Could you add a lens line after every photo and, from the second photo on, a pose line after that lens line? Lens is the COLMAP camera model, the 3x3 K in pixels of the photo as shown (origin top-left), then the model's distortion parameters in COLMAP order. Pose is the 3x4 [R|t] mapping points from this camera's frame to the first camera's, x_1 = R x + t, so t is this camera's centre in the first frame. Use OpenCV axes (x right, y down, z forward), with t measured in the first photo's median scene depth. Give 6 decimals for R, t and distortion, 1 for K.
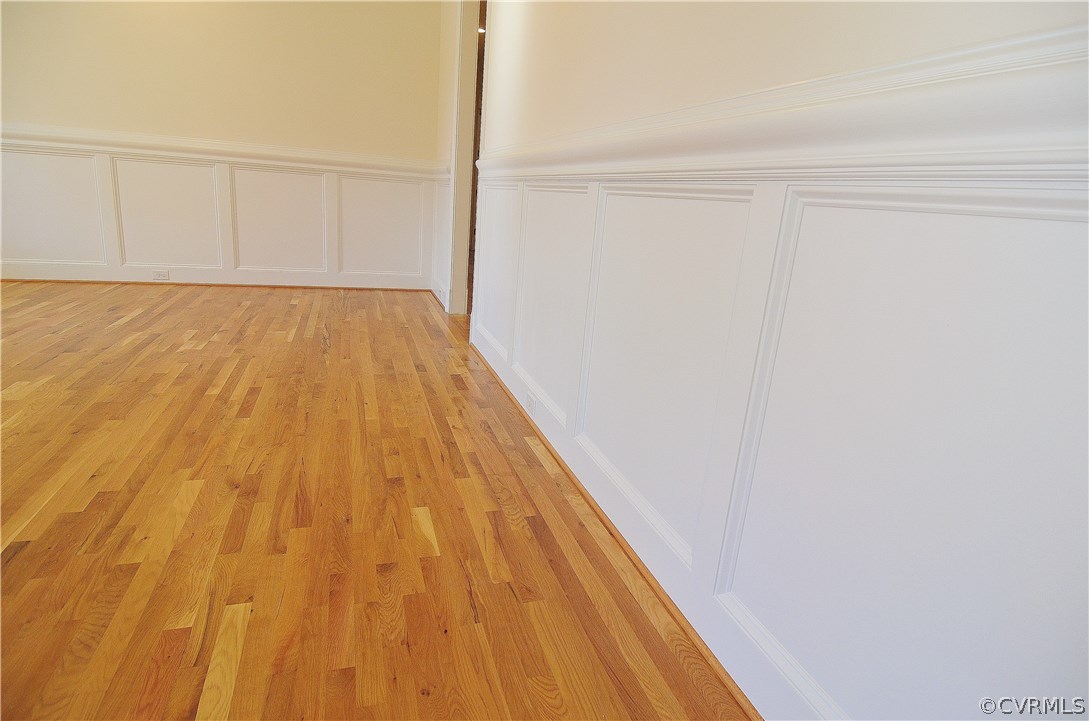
lens RADIAL K [[588.6, 0, 544.3], [0, 588.6, 359.9], [0, 0, 1]] dist [-0.021020, 0.000000]
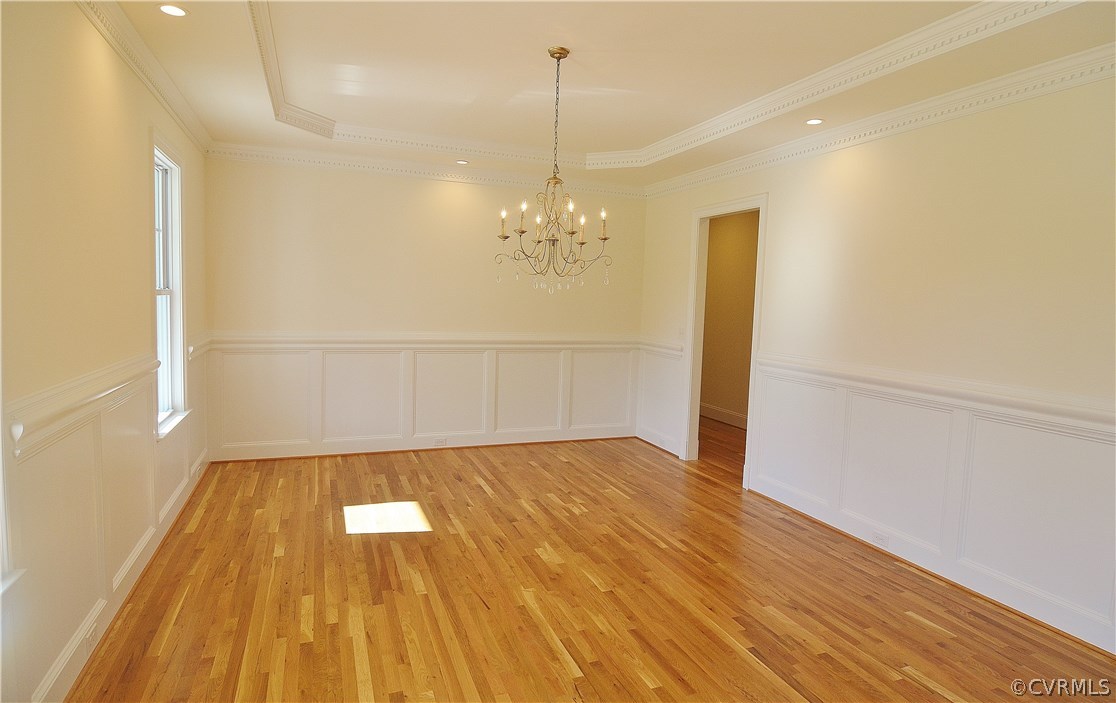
lens RADIAL K [[621.2, 0, 557.9], [0, 621.2, 350.6], [0, 0, 1]] dist [-0.016936, -0.000552]
pose [[0.997286, -0.052584, 0.051532, -0.881417], [0.060921, 0.982410, -0.176522, -0.165548], [-0.041343, 0.179182, 0.982947, -0.586859]]
